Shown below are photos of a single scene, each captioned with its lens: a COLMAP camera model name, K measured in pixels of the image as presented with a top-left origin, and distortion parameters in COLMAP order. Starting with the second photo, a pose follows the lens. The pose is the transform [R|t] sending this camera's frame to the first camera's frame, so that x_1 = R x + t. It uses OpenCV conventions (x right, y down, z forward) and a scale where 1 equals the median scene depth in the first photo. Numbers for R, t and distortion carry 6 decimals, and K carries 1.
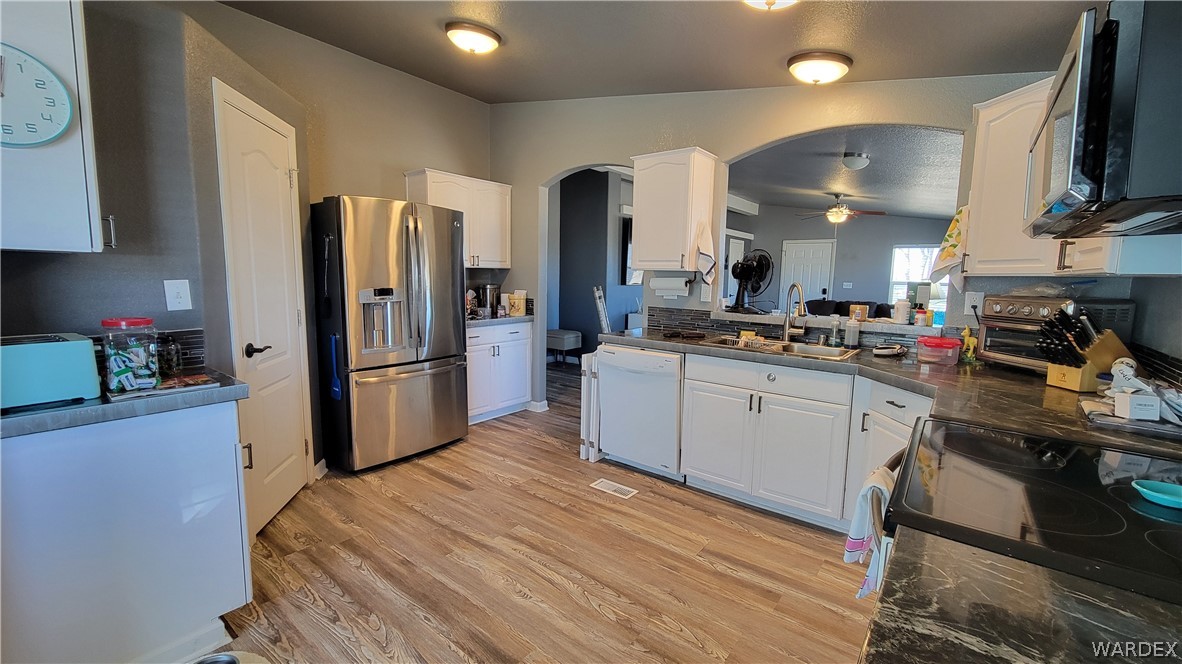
lens RADIAL K [[480.6, 0, 591.5], [0, 480.6, 331.8], [0, 0, 1]] dist [0.001833, -0.000213]
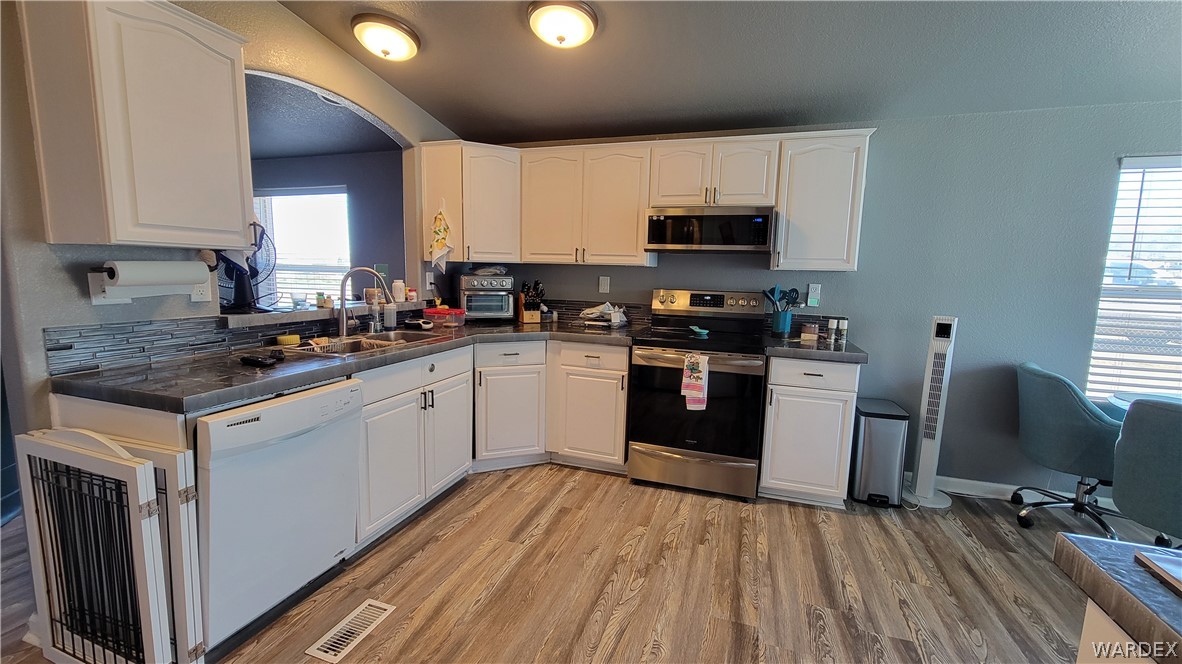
lens RADIAL K [[480.6, 0, 591.5], [0, 480.6, 331.8], [0, 0, 1]] dist [0.001833, -0.000213]
pose [[-0.331720, -0.149631, 0.931436, -0.567603], [0.080605, 0.979235, 0.186016, -0.118654], [-0.939928, 0.136783, -0.312771, 0.905113]]
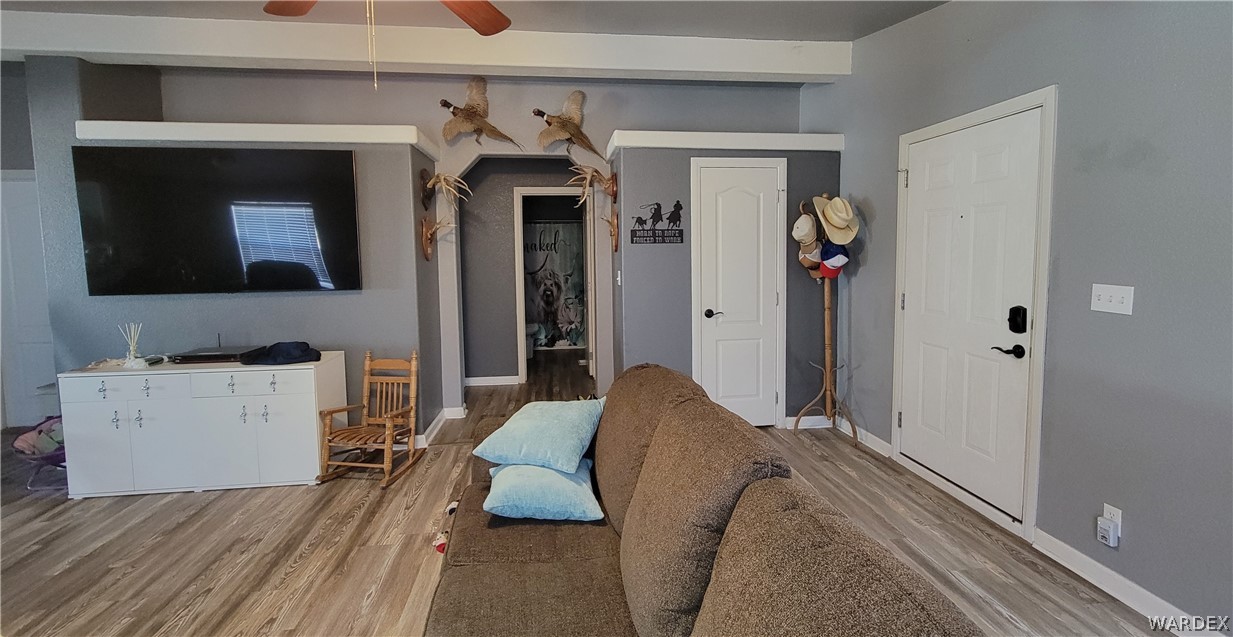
lens RADIAL K [[524.3, 0, 616.0], [0, 524.3, 285.4], [0, 0, 1]] dist [0.002334, 0.000907]
pose [[0.705956, 0.022995, -0.707883, 1.876048], [-0.058296, 0.997968, -0.025719, -0.293493], [0.705853, 0.059423, 0.705862, 2.420581]]
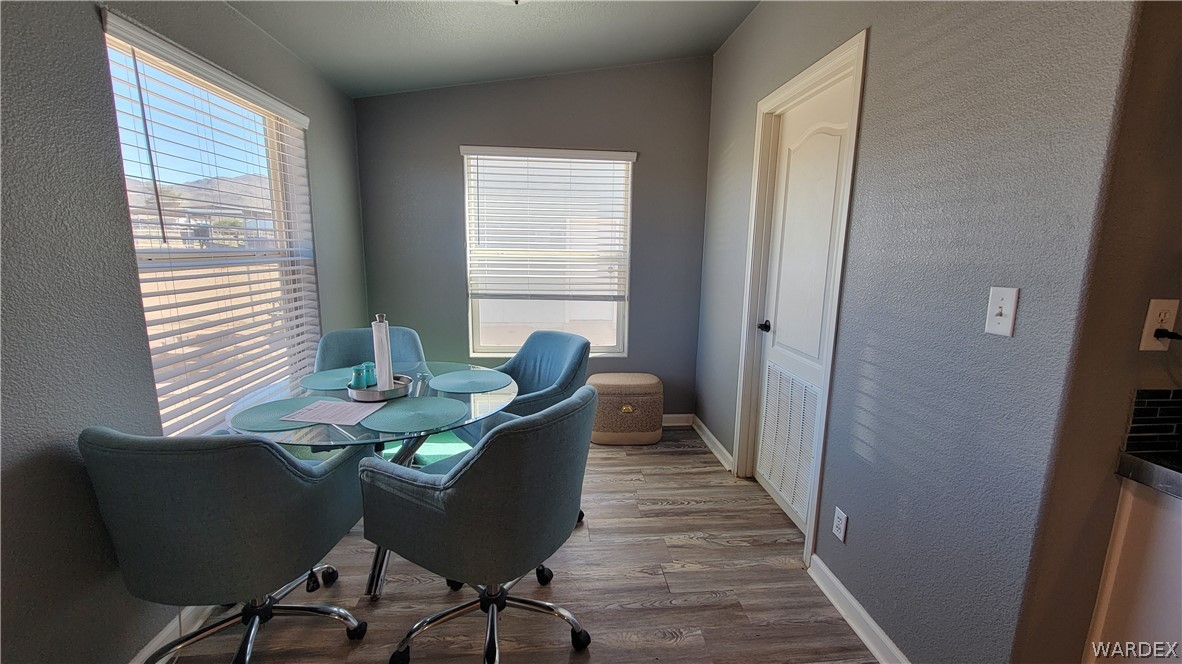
lens RADIAL K [[480.6, 0, 591.5], [0, 480.6, 331.8], [0, 0, 1]] dist [0.001833, -0.000213]
pose [[-0.732666, 0.086017, -0.675131, -0.007724], [-0.112245, 0.963126, 0.244520, -0.053746], [0.671269, 0.254932, -0.695994, 0.372687]]
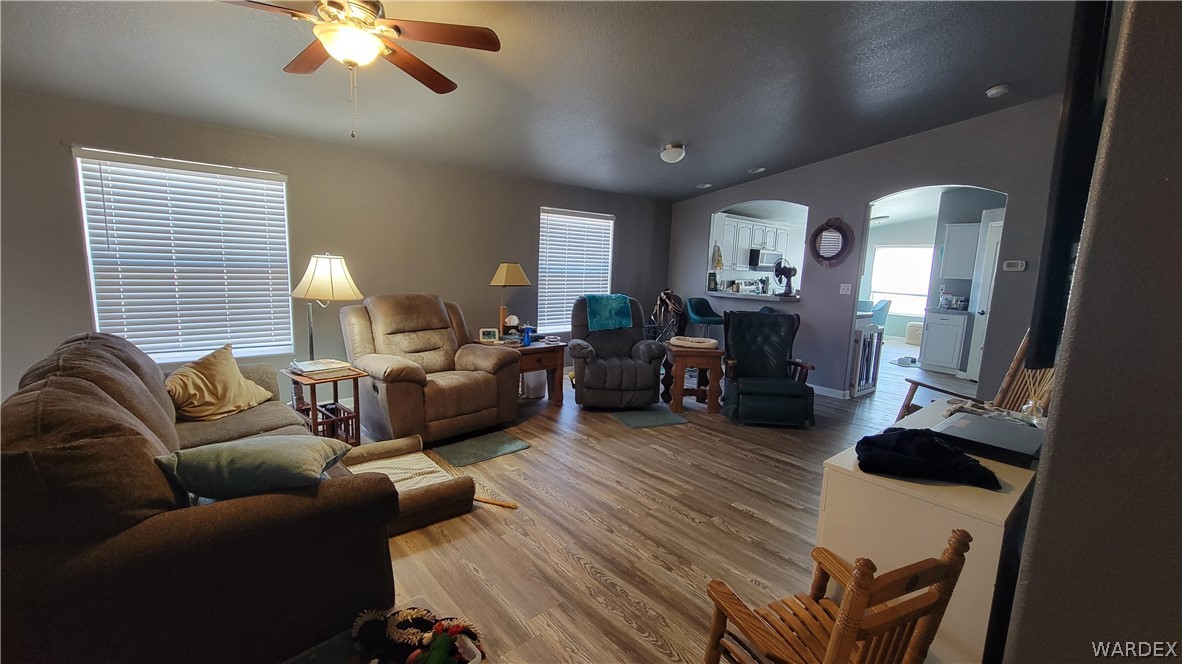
lens RADIAL K [[480.6, 0, 591.5], [0, 480.6, 331.8], [0, 0, 1]] dist [0.001833, -0.000213]
pose [[-0.979472, -0.082396, 0.183972, 0.800559], [-0.033118, 0.966021, 0.256335, -0.396462], [-0.198841, 0.244980, -0.948919, 3.322994]]
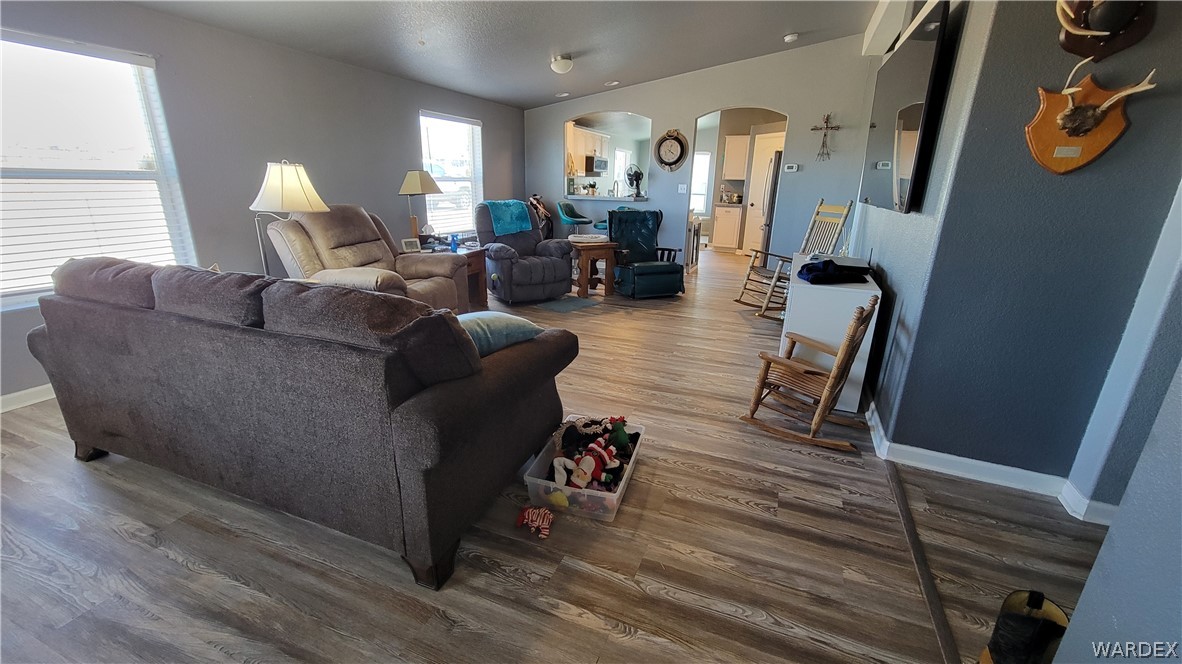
lens RADIAL K [[480.6, 0, 591.5], [0, 480.6, 331.8], [0, 0, 1]] dist [0.001833, -0.000213]
pose [[-0.962809, 0.044158, -0.266552, 1.288552], [-0.069555, 0.912794, 0.402454, -0.392034], [0.261078, 0.406026, -0.875774, 3.570314]]
